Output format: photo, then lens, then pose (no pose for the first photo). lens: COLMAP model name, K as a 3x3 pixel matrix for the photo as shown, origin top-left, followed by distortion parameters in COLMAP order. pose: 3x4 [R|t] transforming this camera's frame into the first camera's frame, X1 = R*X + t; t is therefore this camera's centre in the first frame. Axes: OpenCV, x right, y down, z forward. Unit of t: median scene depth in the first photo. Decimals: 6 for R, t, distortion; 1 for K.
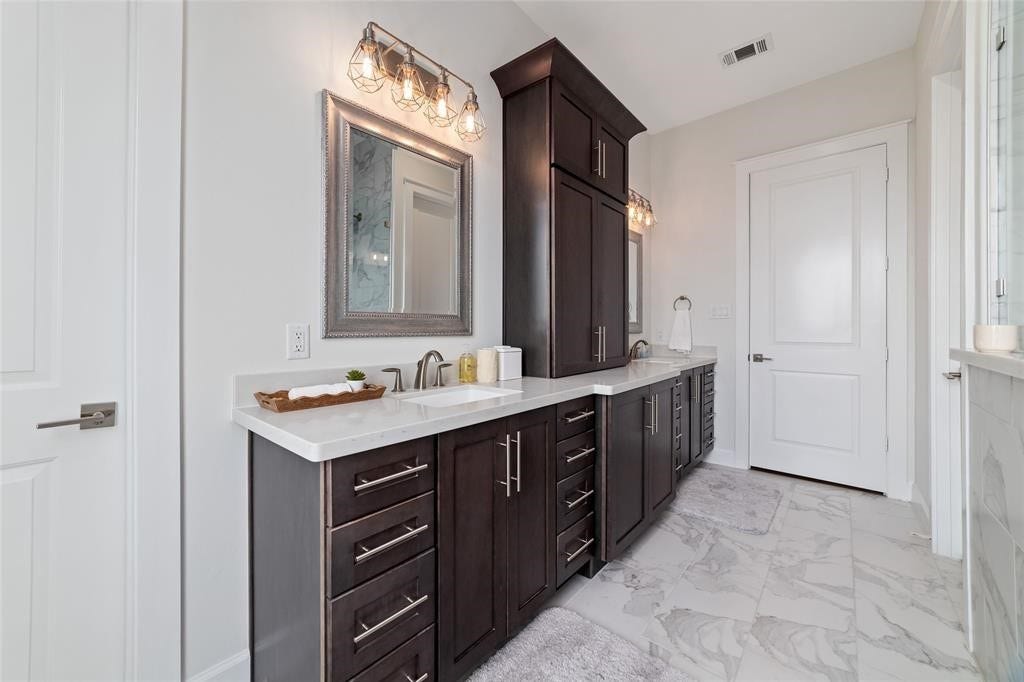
lens RADIAL K [[398.4, 0, 505.4], [0, 398.4, 330.8], [0, 0, 1]] dist [-0.001078, 0.000451]
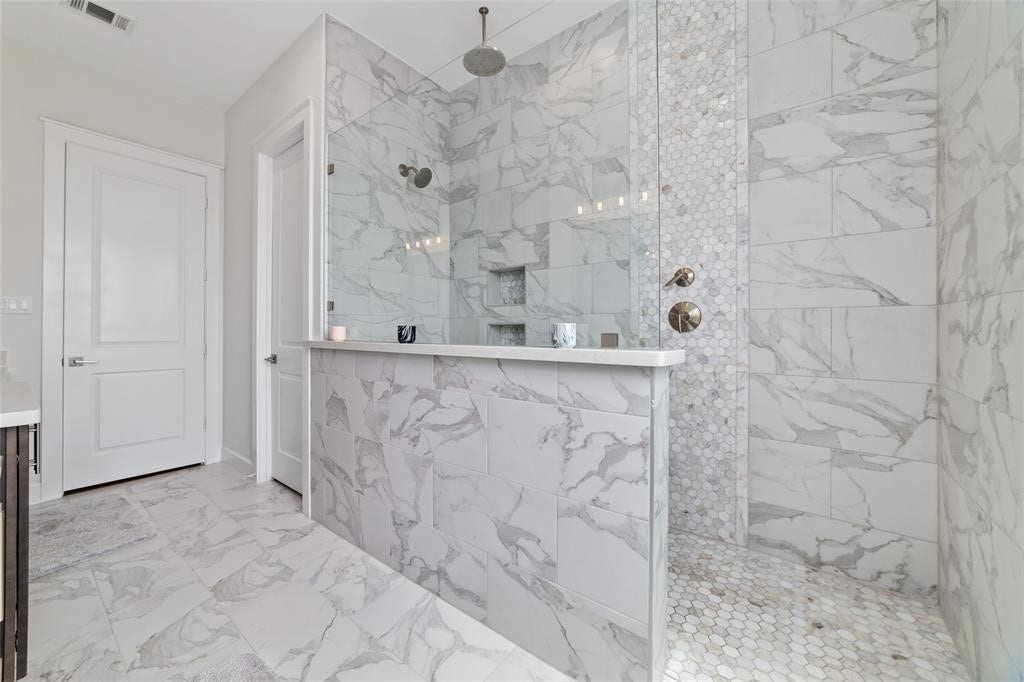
lens RADIAL K [[373.8, 0, 505.9], [0, 373.8, 333.3], [0, 0, 1]] dist [-0.001653, -0.000114]
pose [[-0.064611, -0.008133, 0.997877, -0.342183], [0.000180, 0.999967, 0.008162, 0.000946], [-0.997911, 0.000707, -0.064607, 0.194944]]
